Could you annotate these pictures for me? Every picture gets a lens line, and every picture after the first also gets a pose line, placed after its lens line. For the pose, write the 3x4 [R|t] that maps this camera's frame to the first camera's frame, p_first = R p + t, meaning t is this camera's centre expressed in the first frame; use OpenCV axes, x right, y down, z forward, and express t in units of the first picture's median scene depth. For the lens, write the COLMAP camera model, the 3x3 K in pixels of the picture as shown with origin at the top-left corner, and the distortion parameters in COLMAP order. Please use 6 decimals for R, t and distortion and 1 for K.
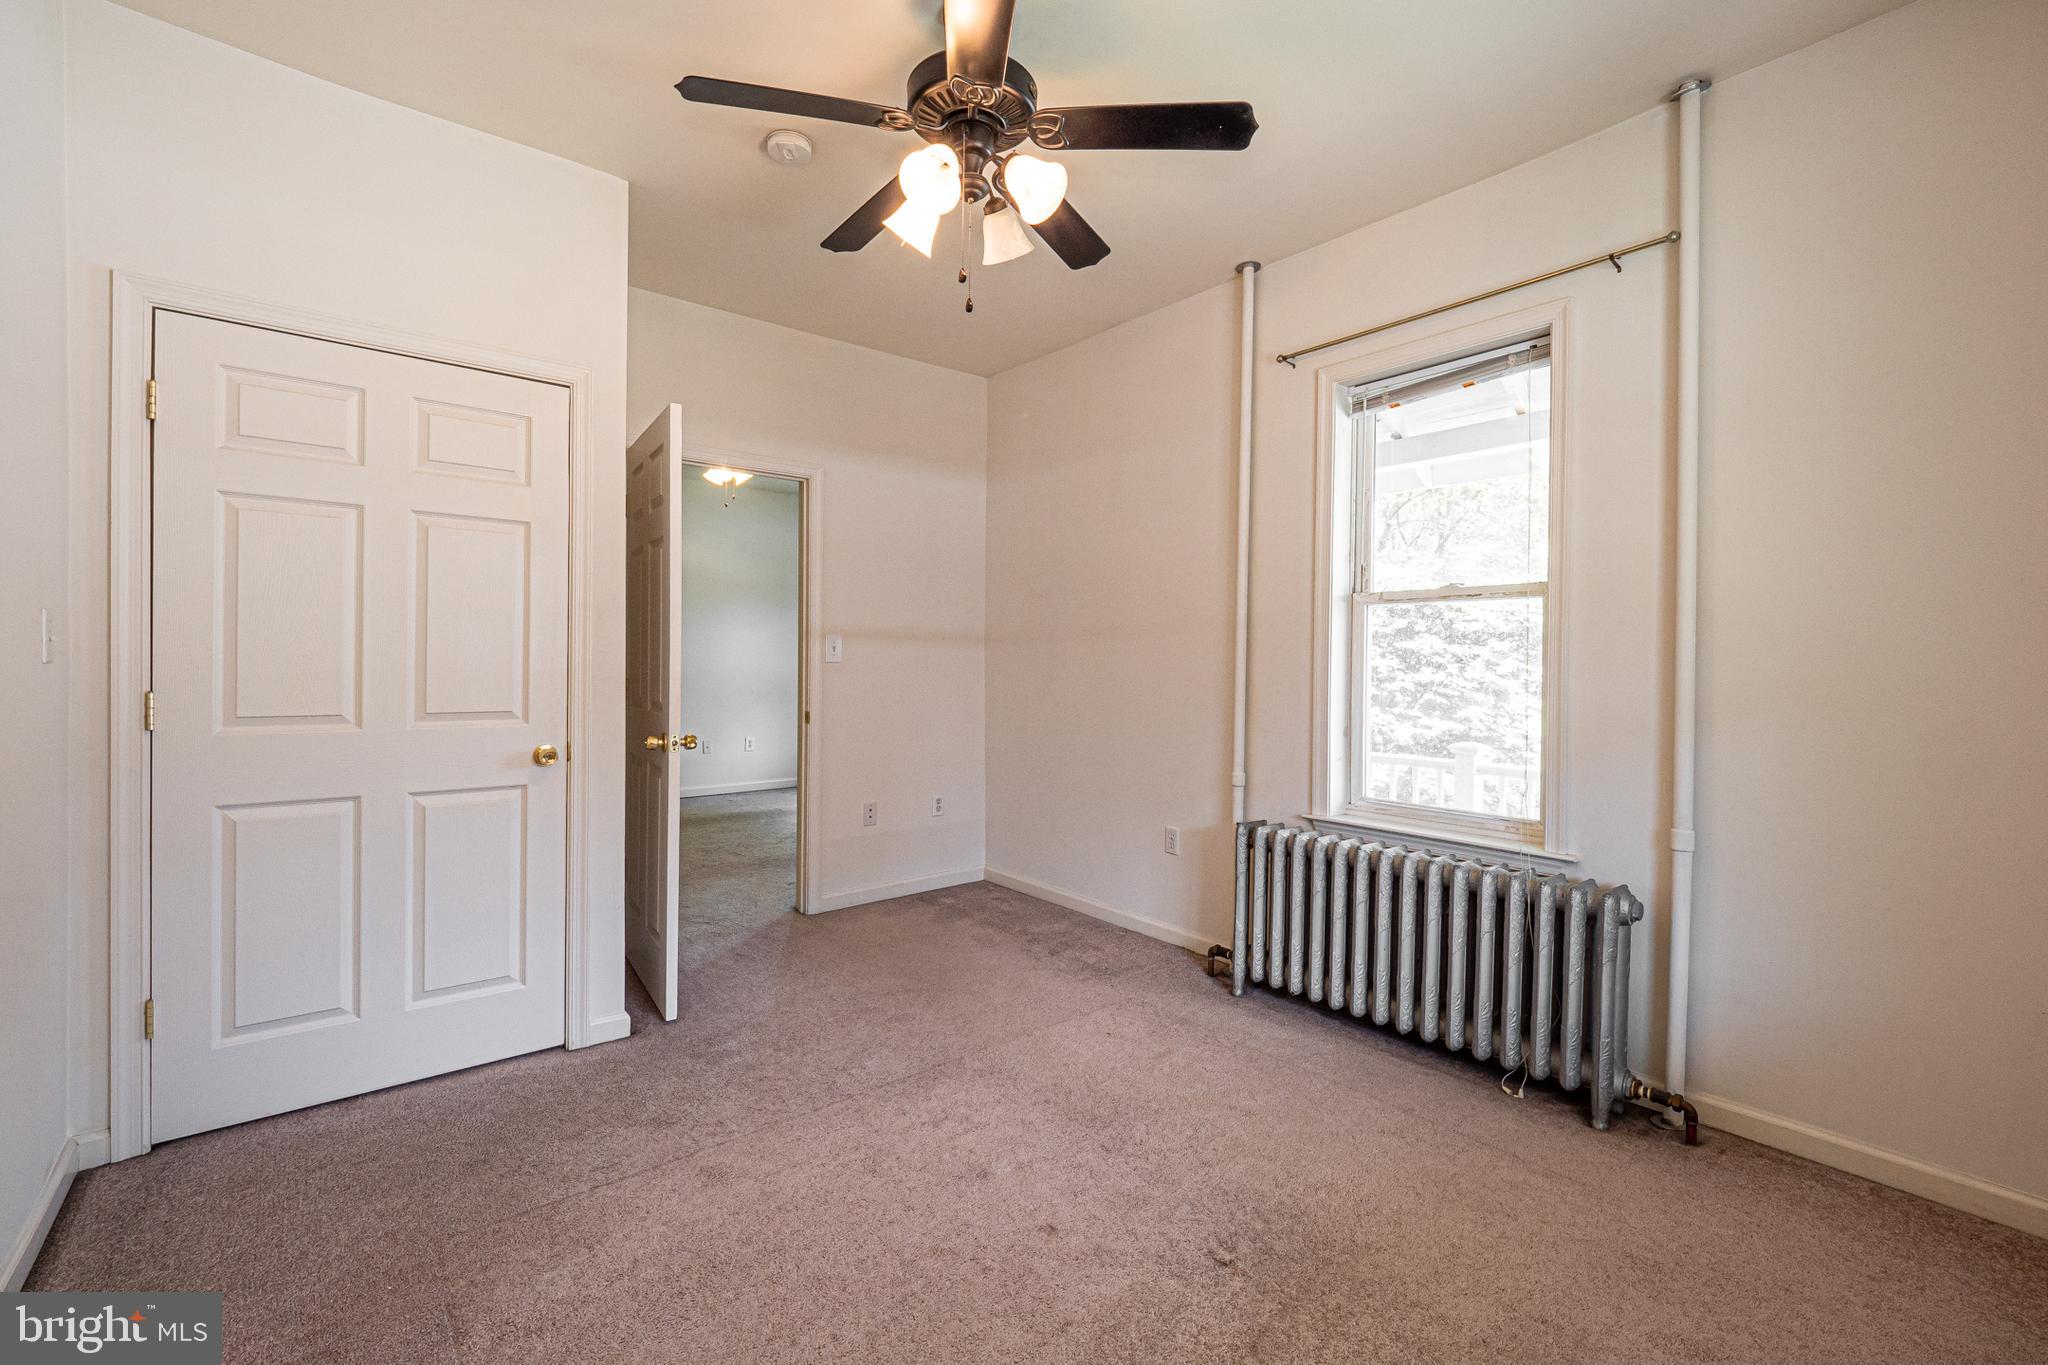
lens RADIAL K [[845.7, 0, 1053.9], [0, 845.7, 658.7], [0, 0, 1]] dist [0.000347, -0.005635]
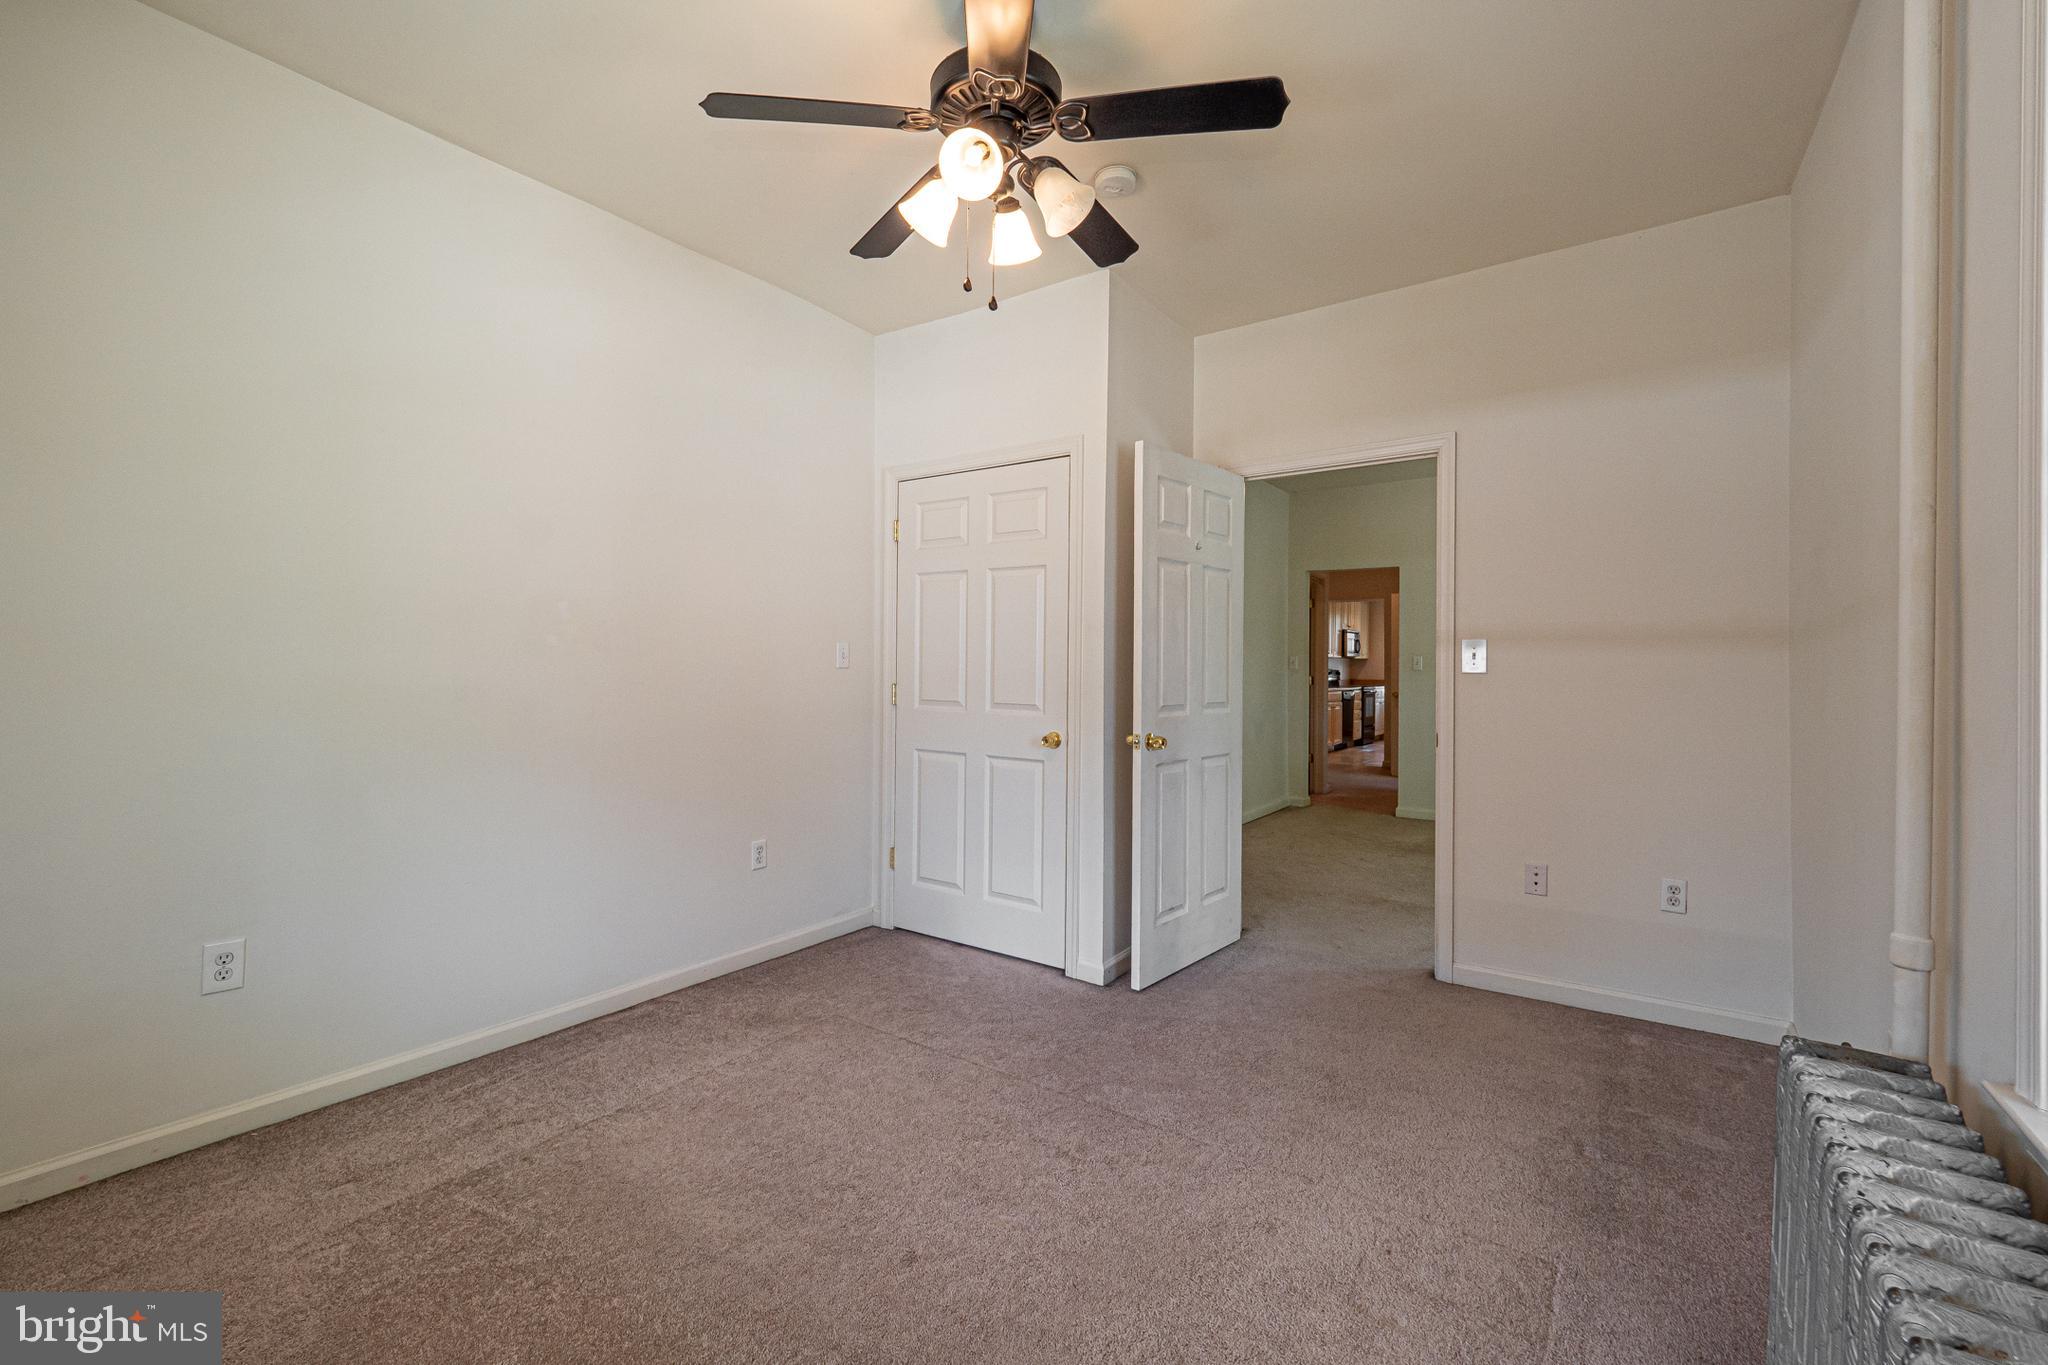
lens RADIAL K [[860.0, 0, 1016.0], [0, 860.0, 666.1], [0, 0, 1]] dist [0.013092, -0.015703]
pose [[0.240514, -0.013039, -0.970558, 0.683308], [-0.007935, 0.999850, -0.015399, 0.021226], [0.970613, 0.011405, 0.240375, 0.628781]]
